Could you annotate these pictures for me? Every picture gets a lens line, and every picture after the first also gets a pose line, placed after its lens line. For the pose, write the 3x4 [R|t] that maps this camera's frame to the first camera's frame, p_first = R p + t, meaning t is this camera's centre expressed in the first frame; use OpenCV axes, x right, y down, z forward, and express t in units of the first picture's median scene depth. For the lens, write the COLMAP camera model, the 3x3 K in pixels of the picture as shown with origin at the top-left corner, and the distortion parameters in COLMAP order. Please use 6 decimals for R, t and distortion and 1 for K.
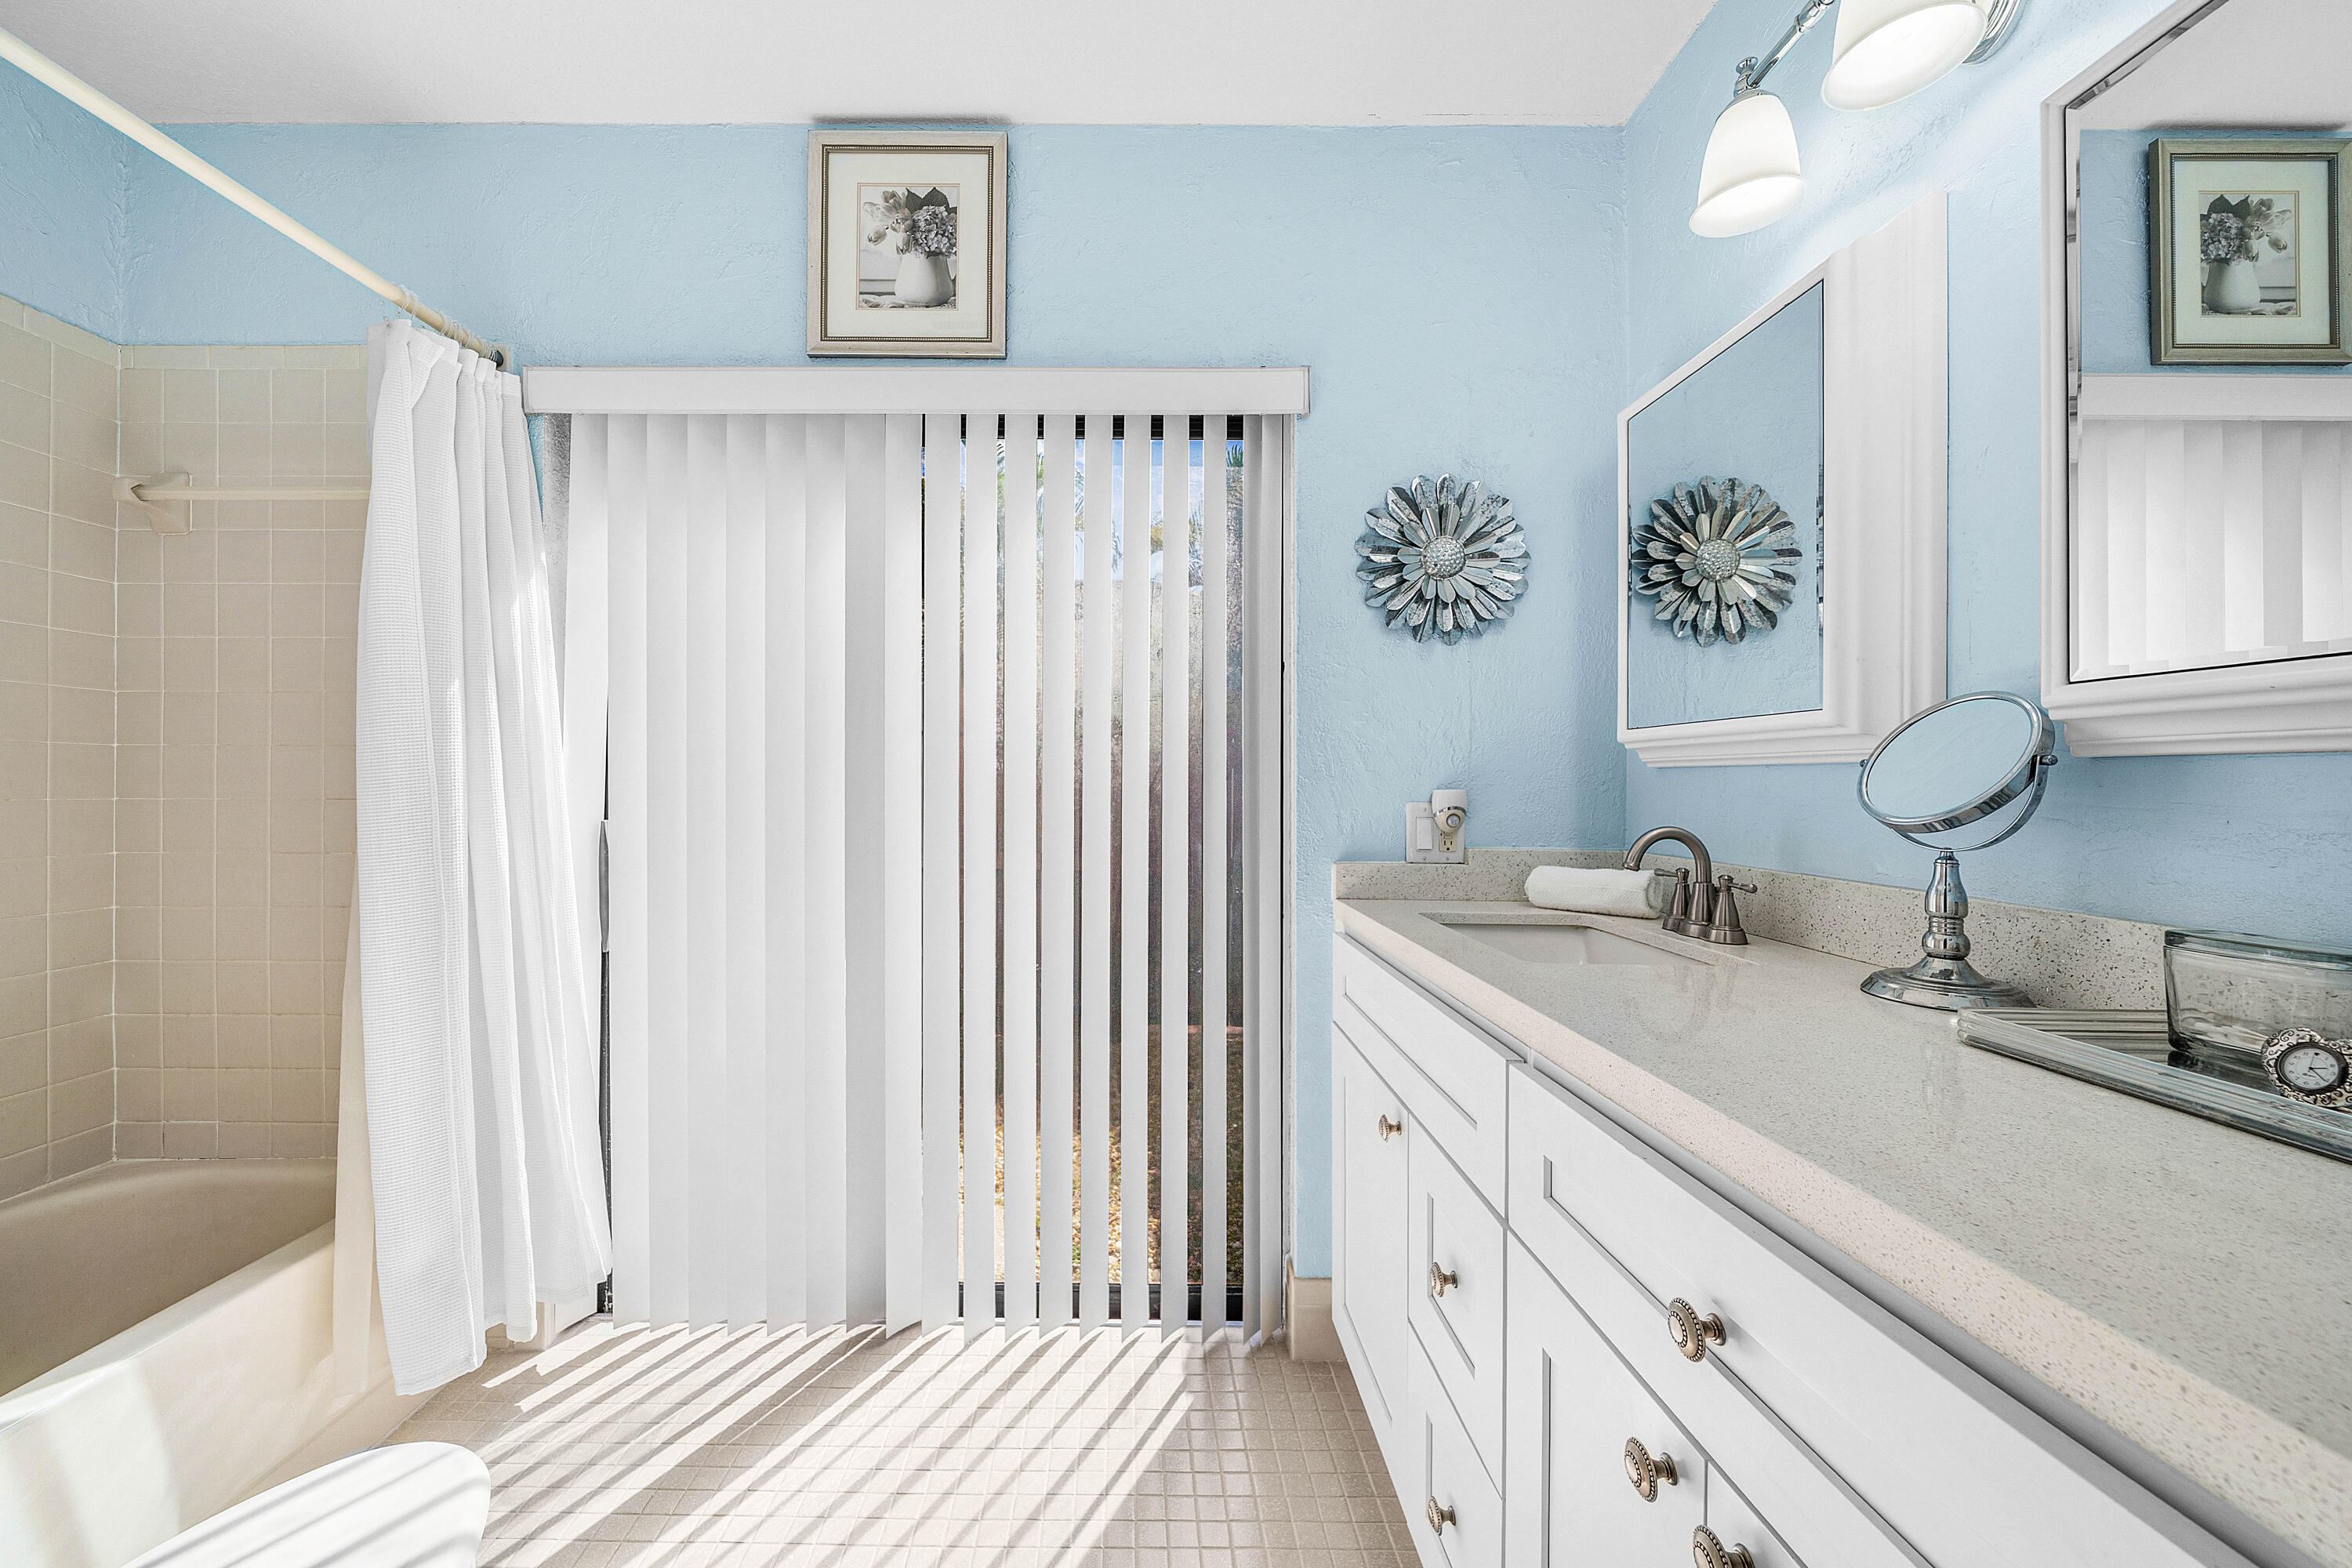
lens RADIAL K [[842.7, 0, 1187.2], [0, 842.7, 788.6], [0, 0, 1]] dist [-0.024355, 0.000137]
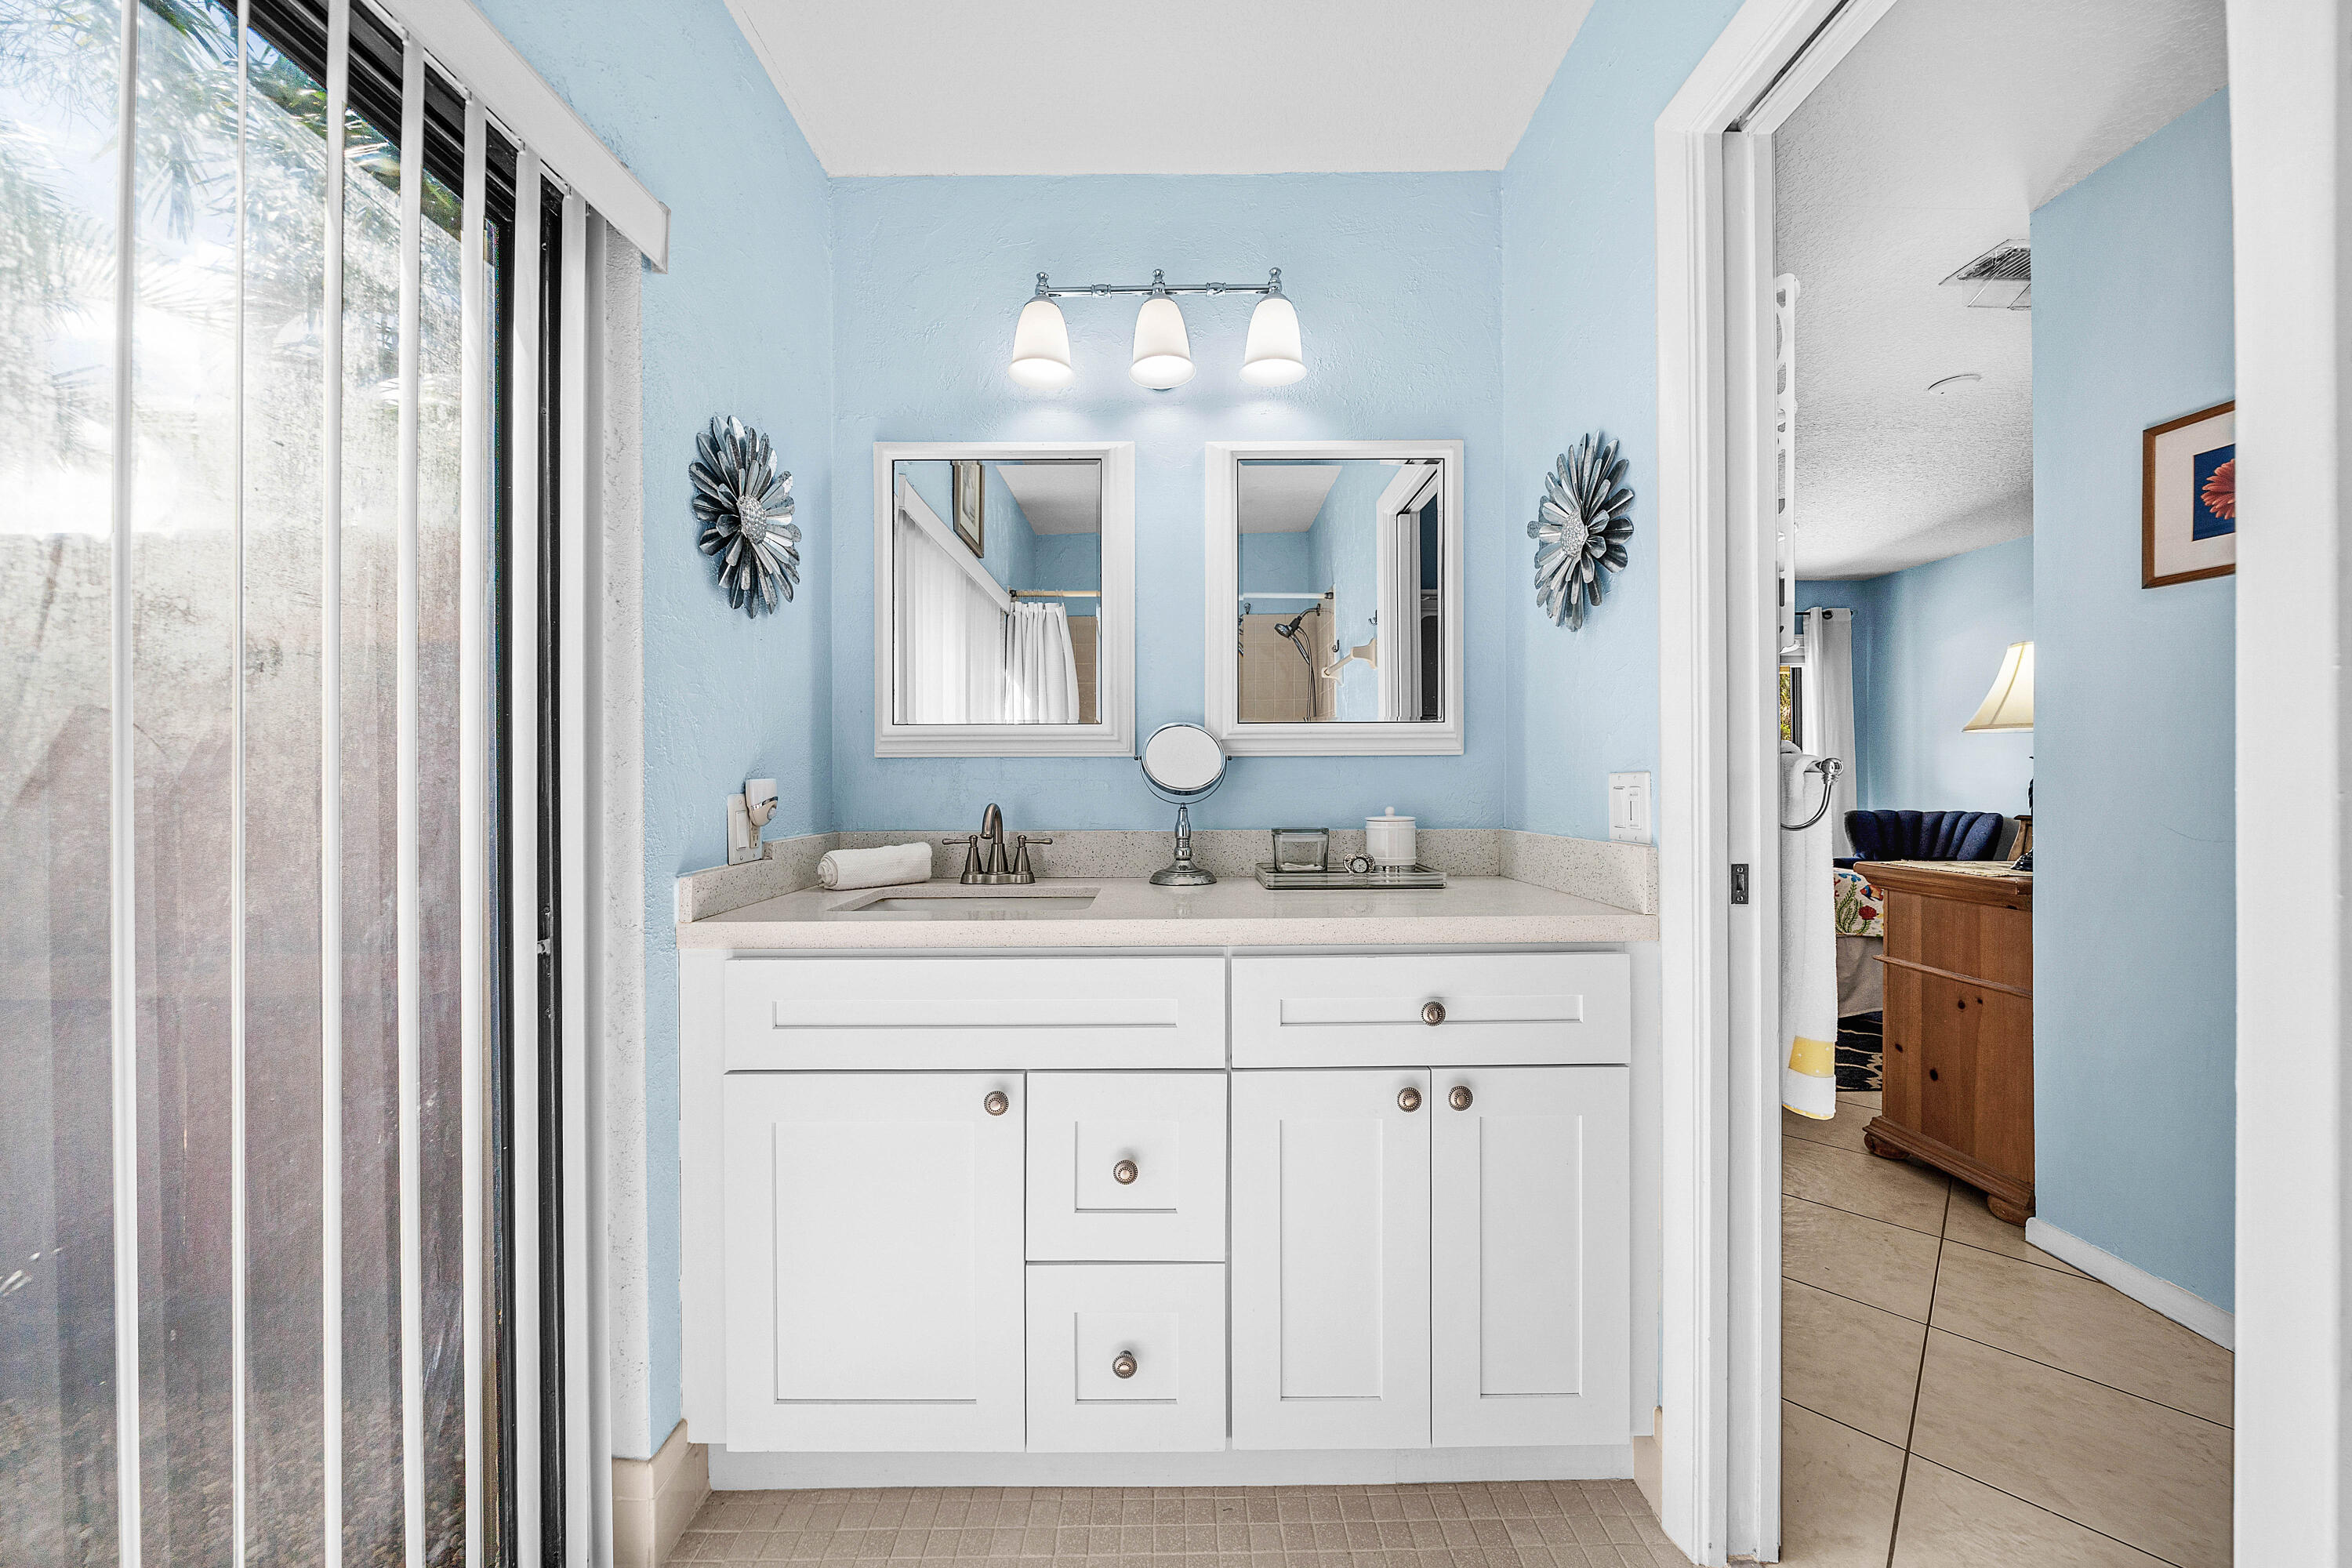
lens RADIAL K [[842.7, 0, 1187.2], [0, 842.7, 788.6], [0, 0, 1]] dist [-0.024355, 0.000137]
pose [[-0.018743, -0.024116, 0.999533, -0.589474], [0.006854, 0.999682, 0.024248, -0.006414], [-0.999801, 0.007305, -0.018572, 0.552927]]
